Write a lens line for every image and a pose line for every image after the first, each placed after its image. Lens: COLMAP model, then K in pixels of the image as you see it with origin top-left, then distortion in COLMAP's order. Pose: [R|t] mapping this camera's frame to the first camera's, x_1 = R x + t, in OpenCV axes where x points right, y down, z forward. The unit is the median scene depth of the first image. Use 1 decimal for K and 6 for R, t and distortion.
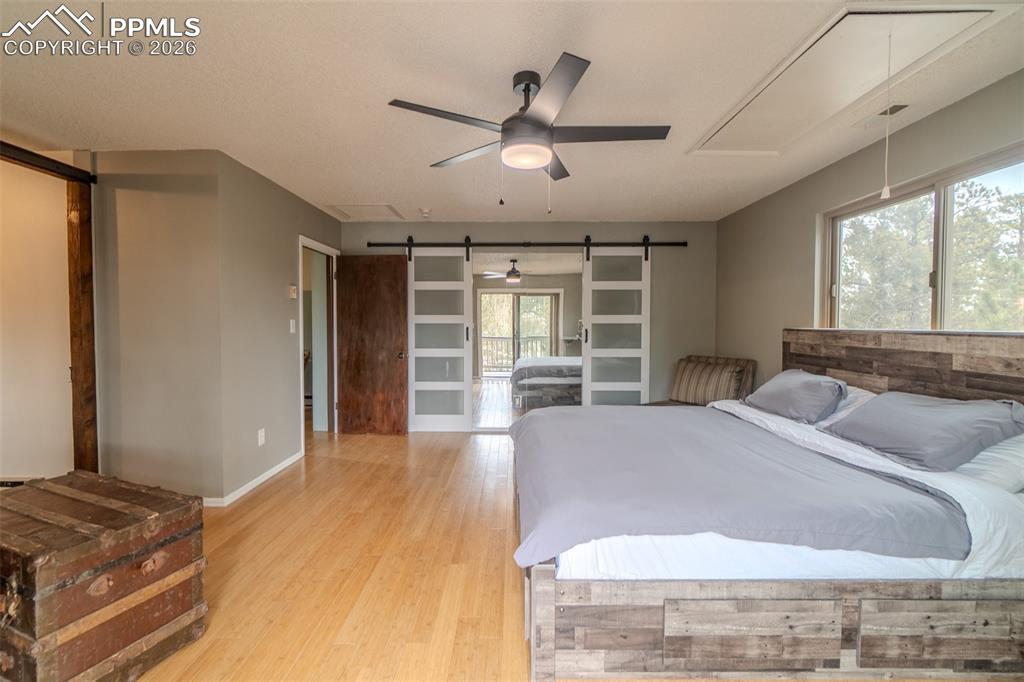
lens RADIAL K [[440.8, 0, 496.6], [0, 440.8, 345.0], [0, 0, 1]] dist [-0.008030, 0.003238]
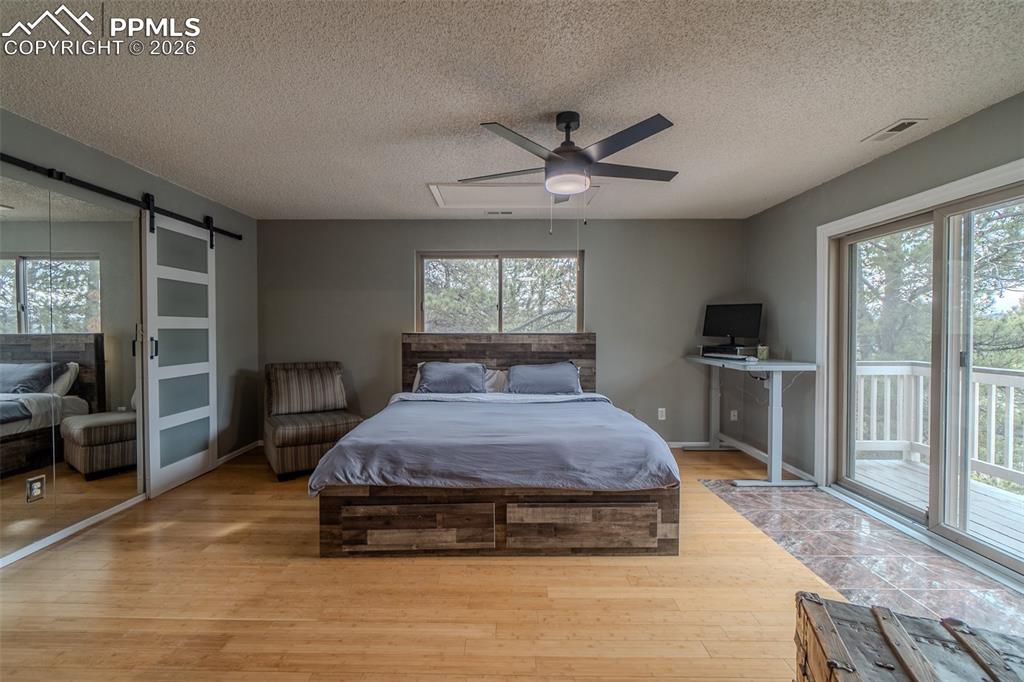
lens RADIAL K [[440.8, 0, 515.7], [0, 440.8, 337.1], [0, 0, 1]] dist [-0.008030, 0.003238]
pose [[-0.031286, -0.019364, 0.999323, -0.462156], [0.048085, 0.998625, 0.020856, -0.025514], [-0.998353, 0.048705, -0.030312, 0.500415]]
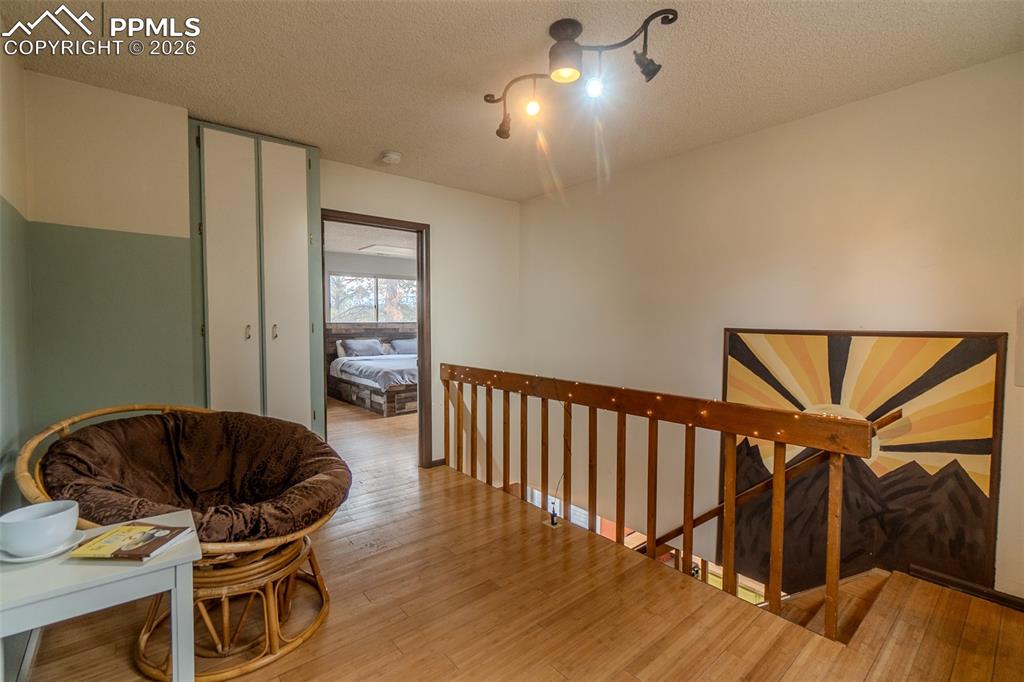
lens RADIAL K [[440.8, 0, 503.3], [0, 440.8, 338.9], [0, 0, 1]] dist [-0.008030, 0.003238]
pose [[-0.657982, -0.038180, 0.752065, -1.040059], [0.032243, 0.996369, 0.078792, -0.068236], [-0.752343, 0.076093, -0.654362, 1.230327]]
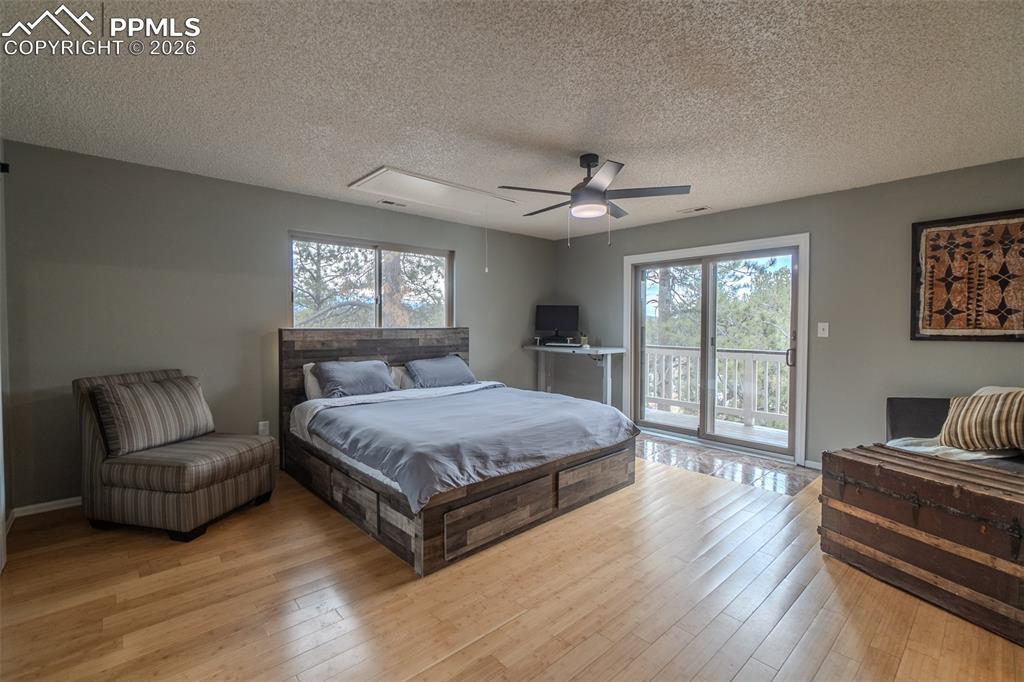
lens RADIAL K [[440.8, 0, 503.7], [0, 440.8, 335.4], [0, 0, 1]] dist [-0.008030, 0.003238]
pose [[-0.683696, -0.024680, 0.729349, -0.345098], [0.030616, 0.997578, 0.062456, -0.050228], [-0.729124, 0.065031, -0.681285, 0.945428]]
